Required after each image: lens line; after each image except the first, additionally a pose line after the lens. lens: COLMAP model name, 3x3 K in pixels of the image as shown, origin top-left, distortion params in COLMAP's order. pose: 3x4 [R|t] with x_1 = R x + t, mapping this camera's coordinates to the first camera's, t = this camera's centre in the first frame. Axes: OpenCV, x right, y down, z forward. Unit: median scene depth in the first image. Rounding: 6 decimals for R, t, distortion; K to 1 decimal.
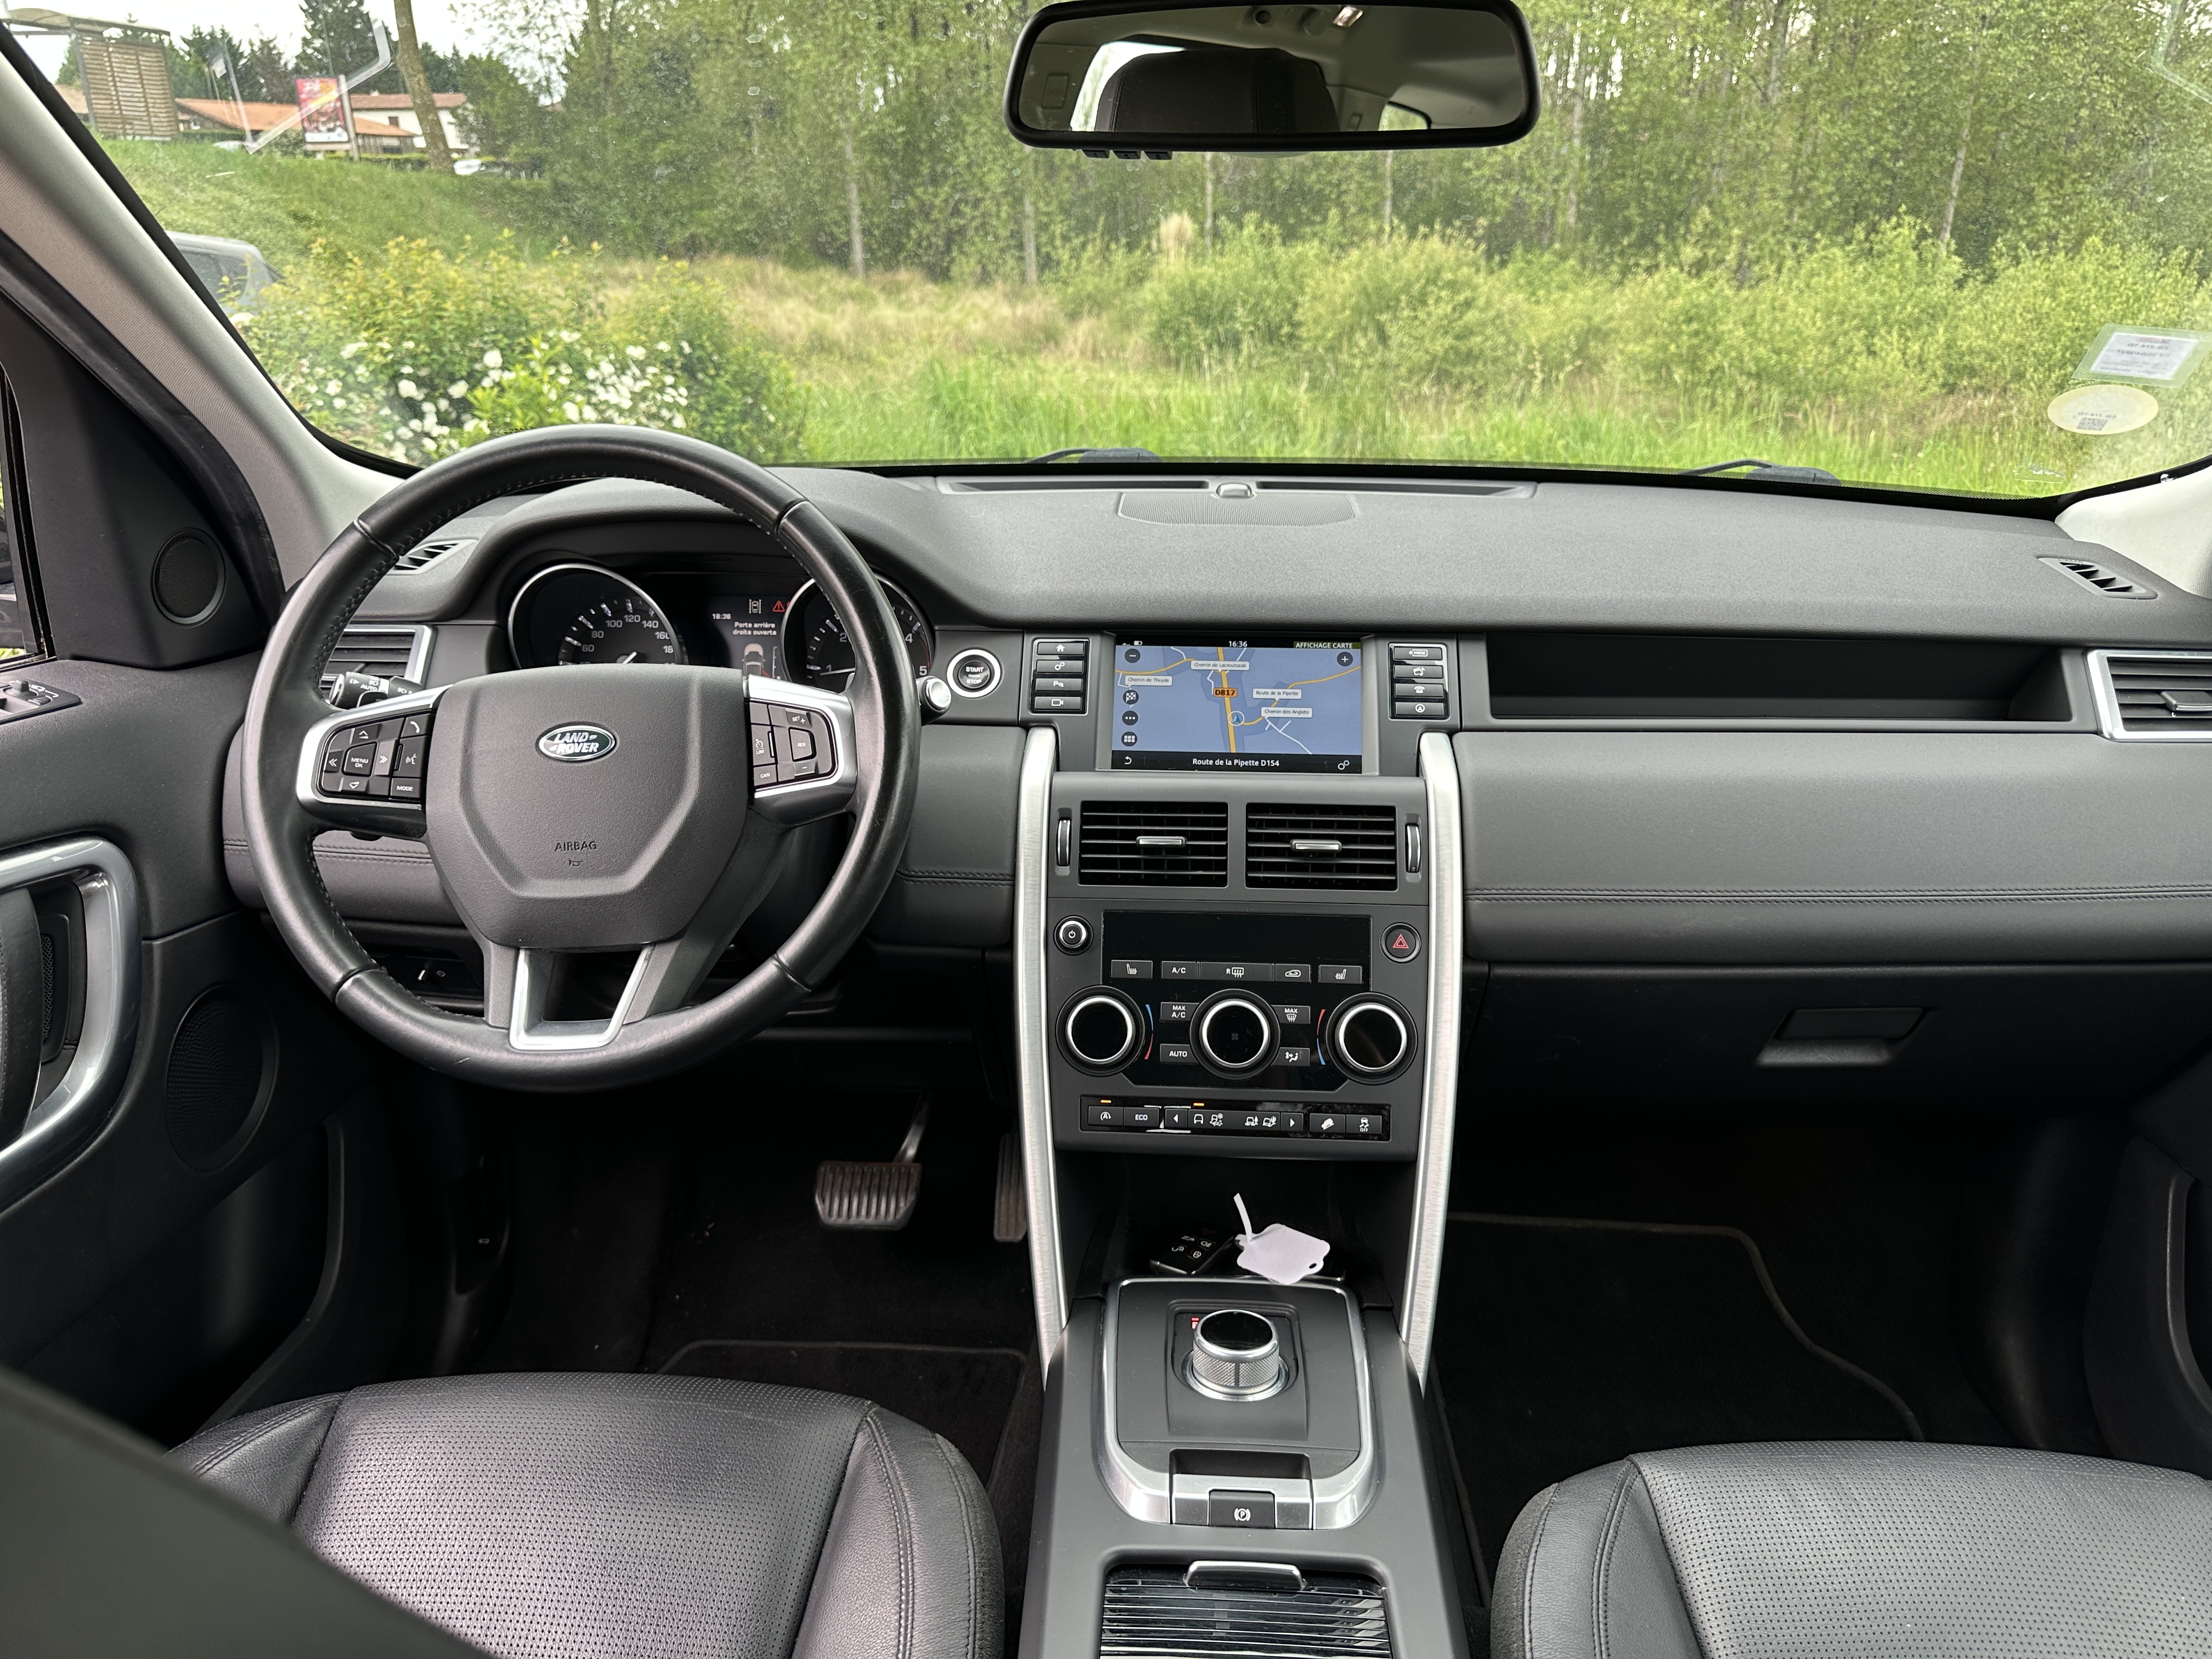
lens RADIAL K [[1676.2, 0, 1105.4], [0, 1676.2, 766.4], [0, 0, 1]] dist [0.092345, -0.110095]
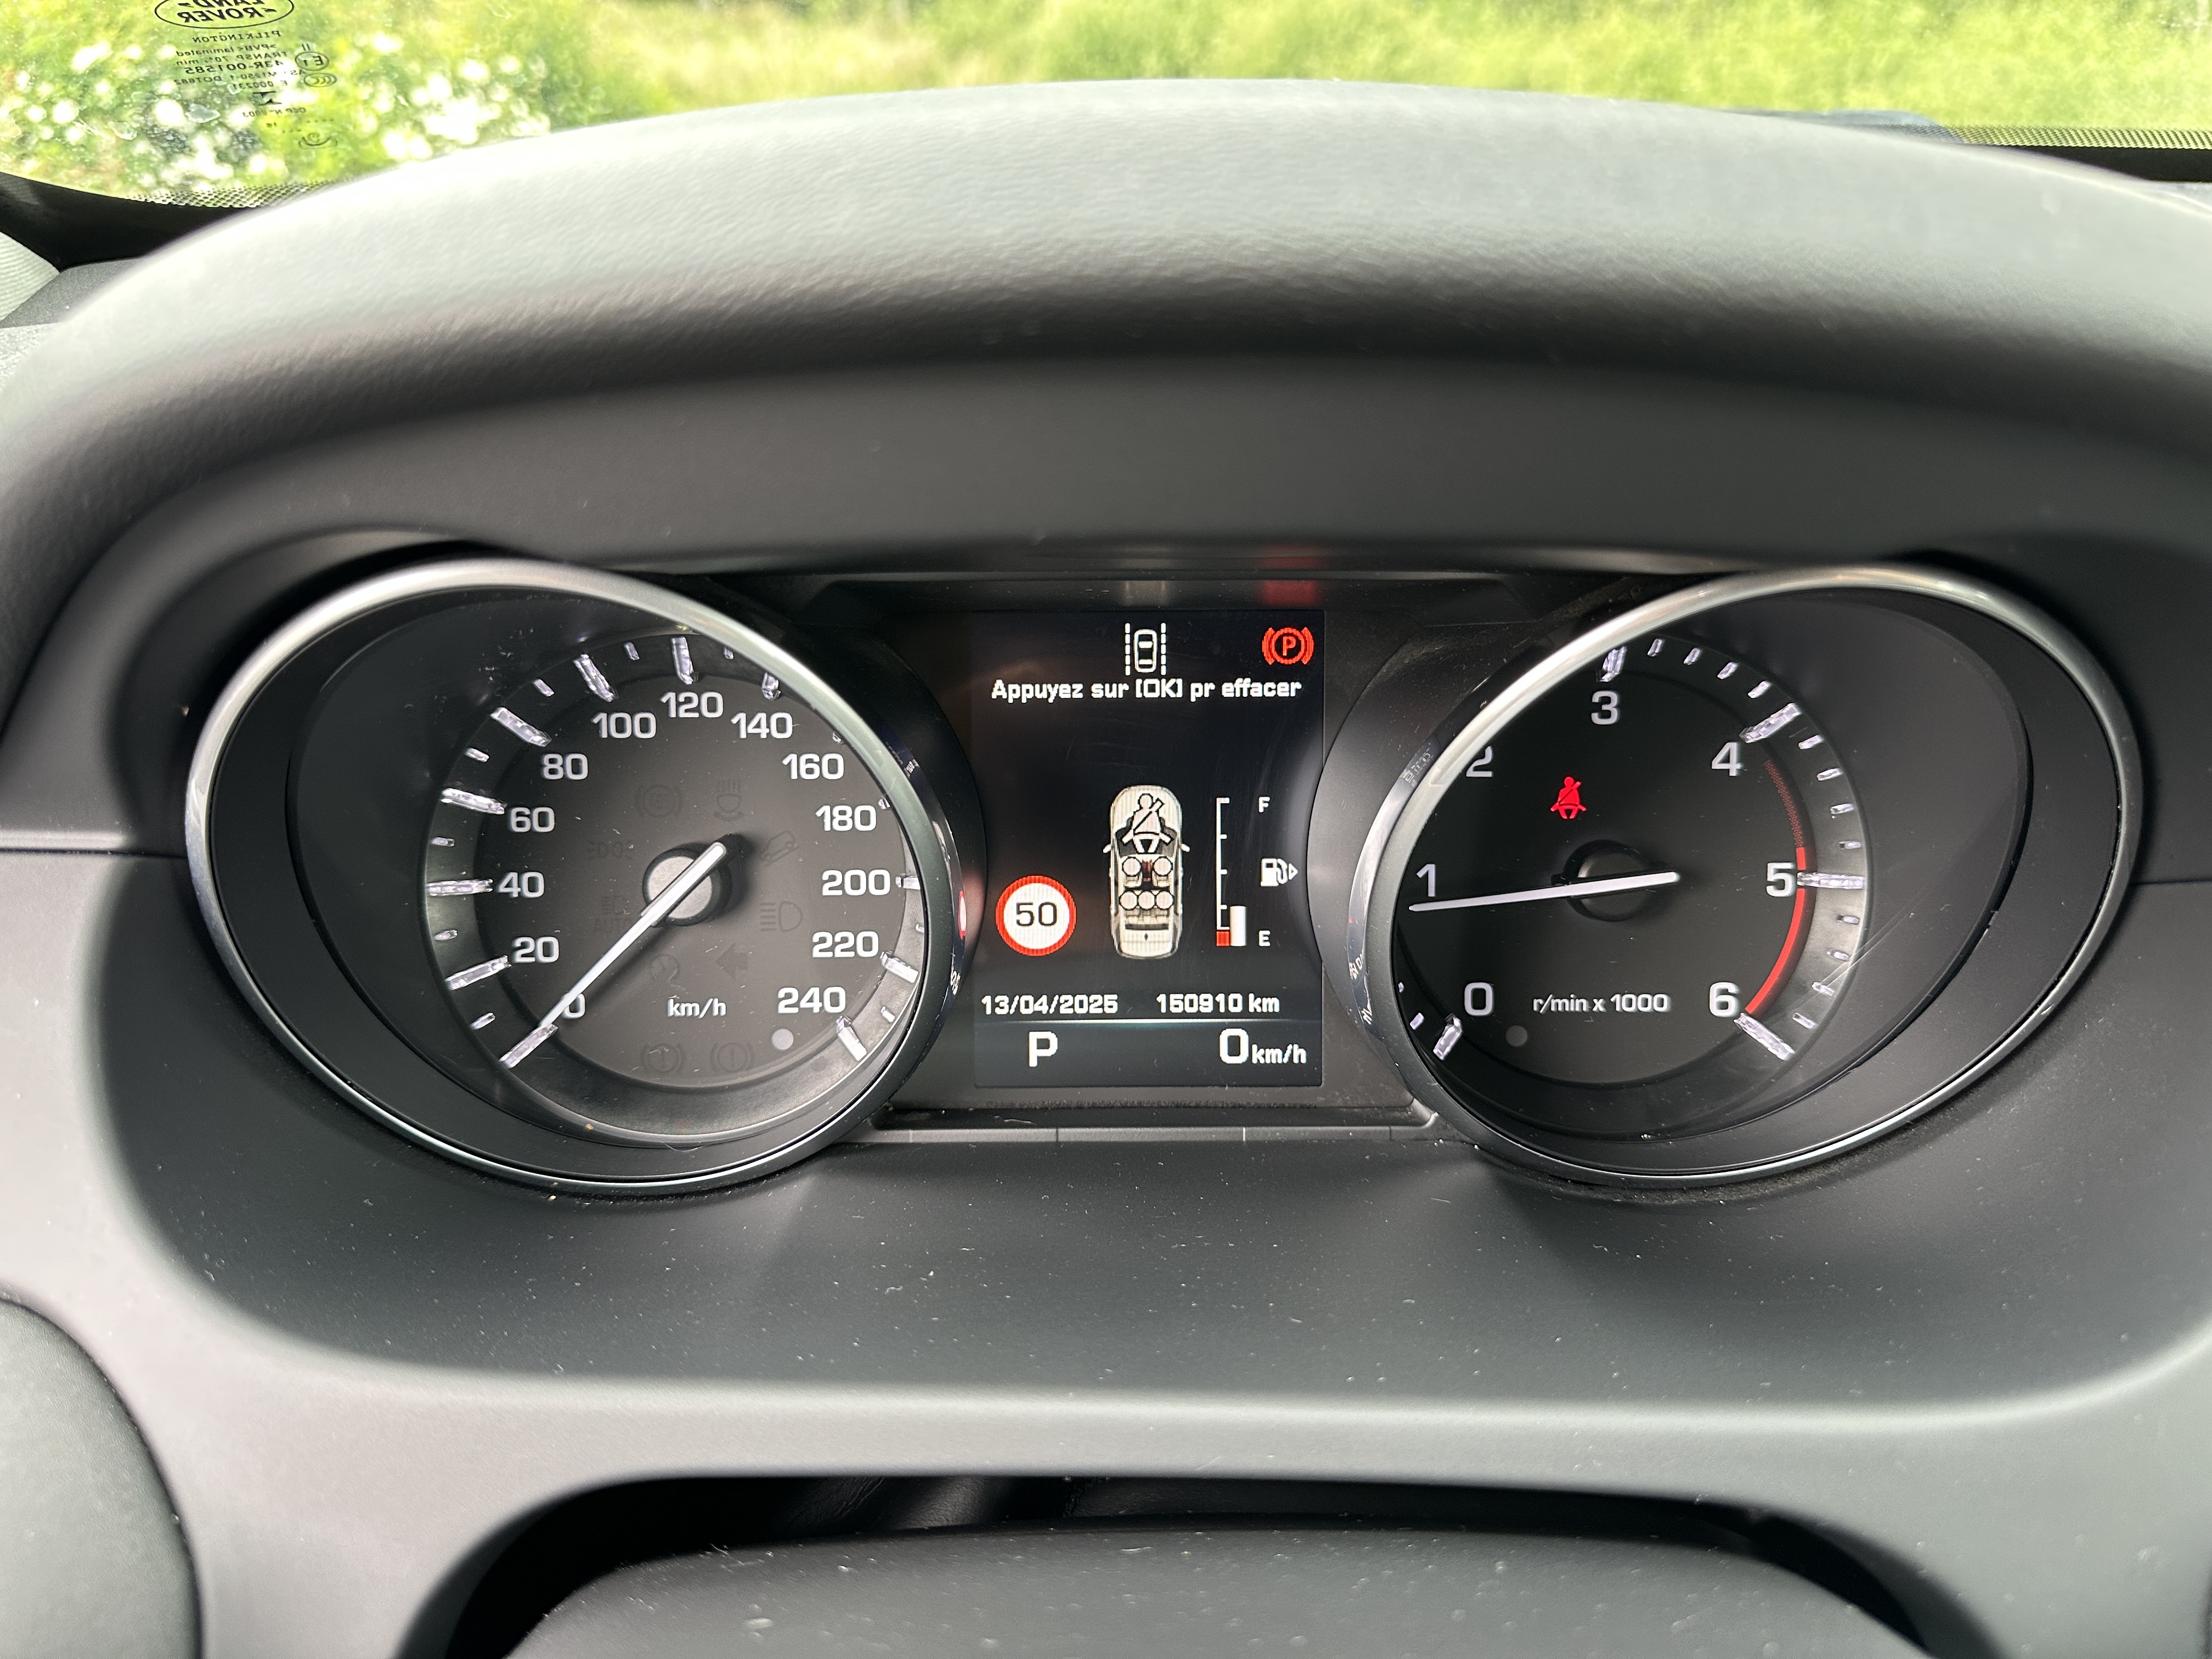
lens RADIAL K [[1666.4, 0, 1106.0], [0, 1666.4, 829.5], [0, 0, 1]] dist [-0.003206, 0.000262]
pose [[0.996864, -0.022991, 0.075727, -0.061832], [0.010143, 0.986098, 0.165858, -0.029044], [-0.078487, -0.164569, 0.983238, 0.192619]]
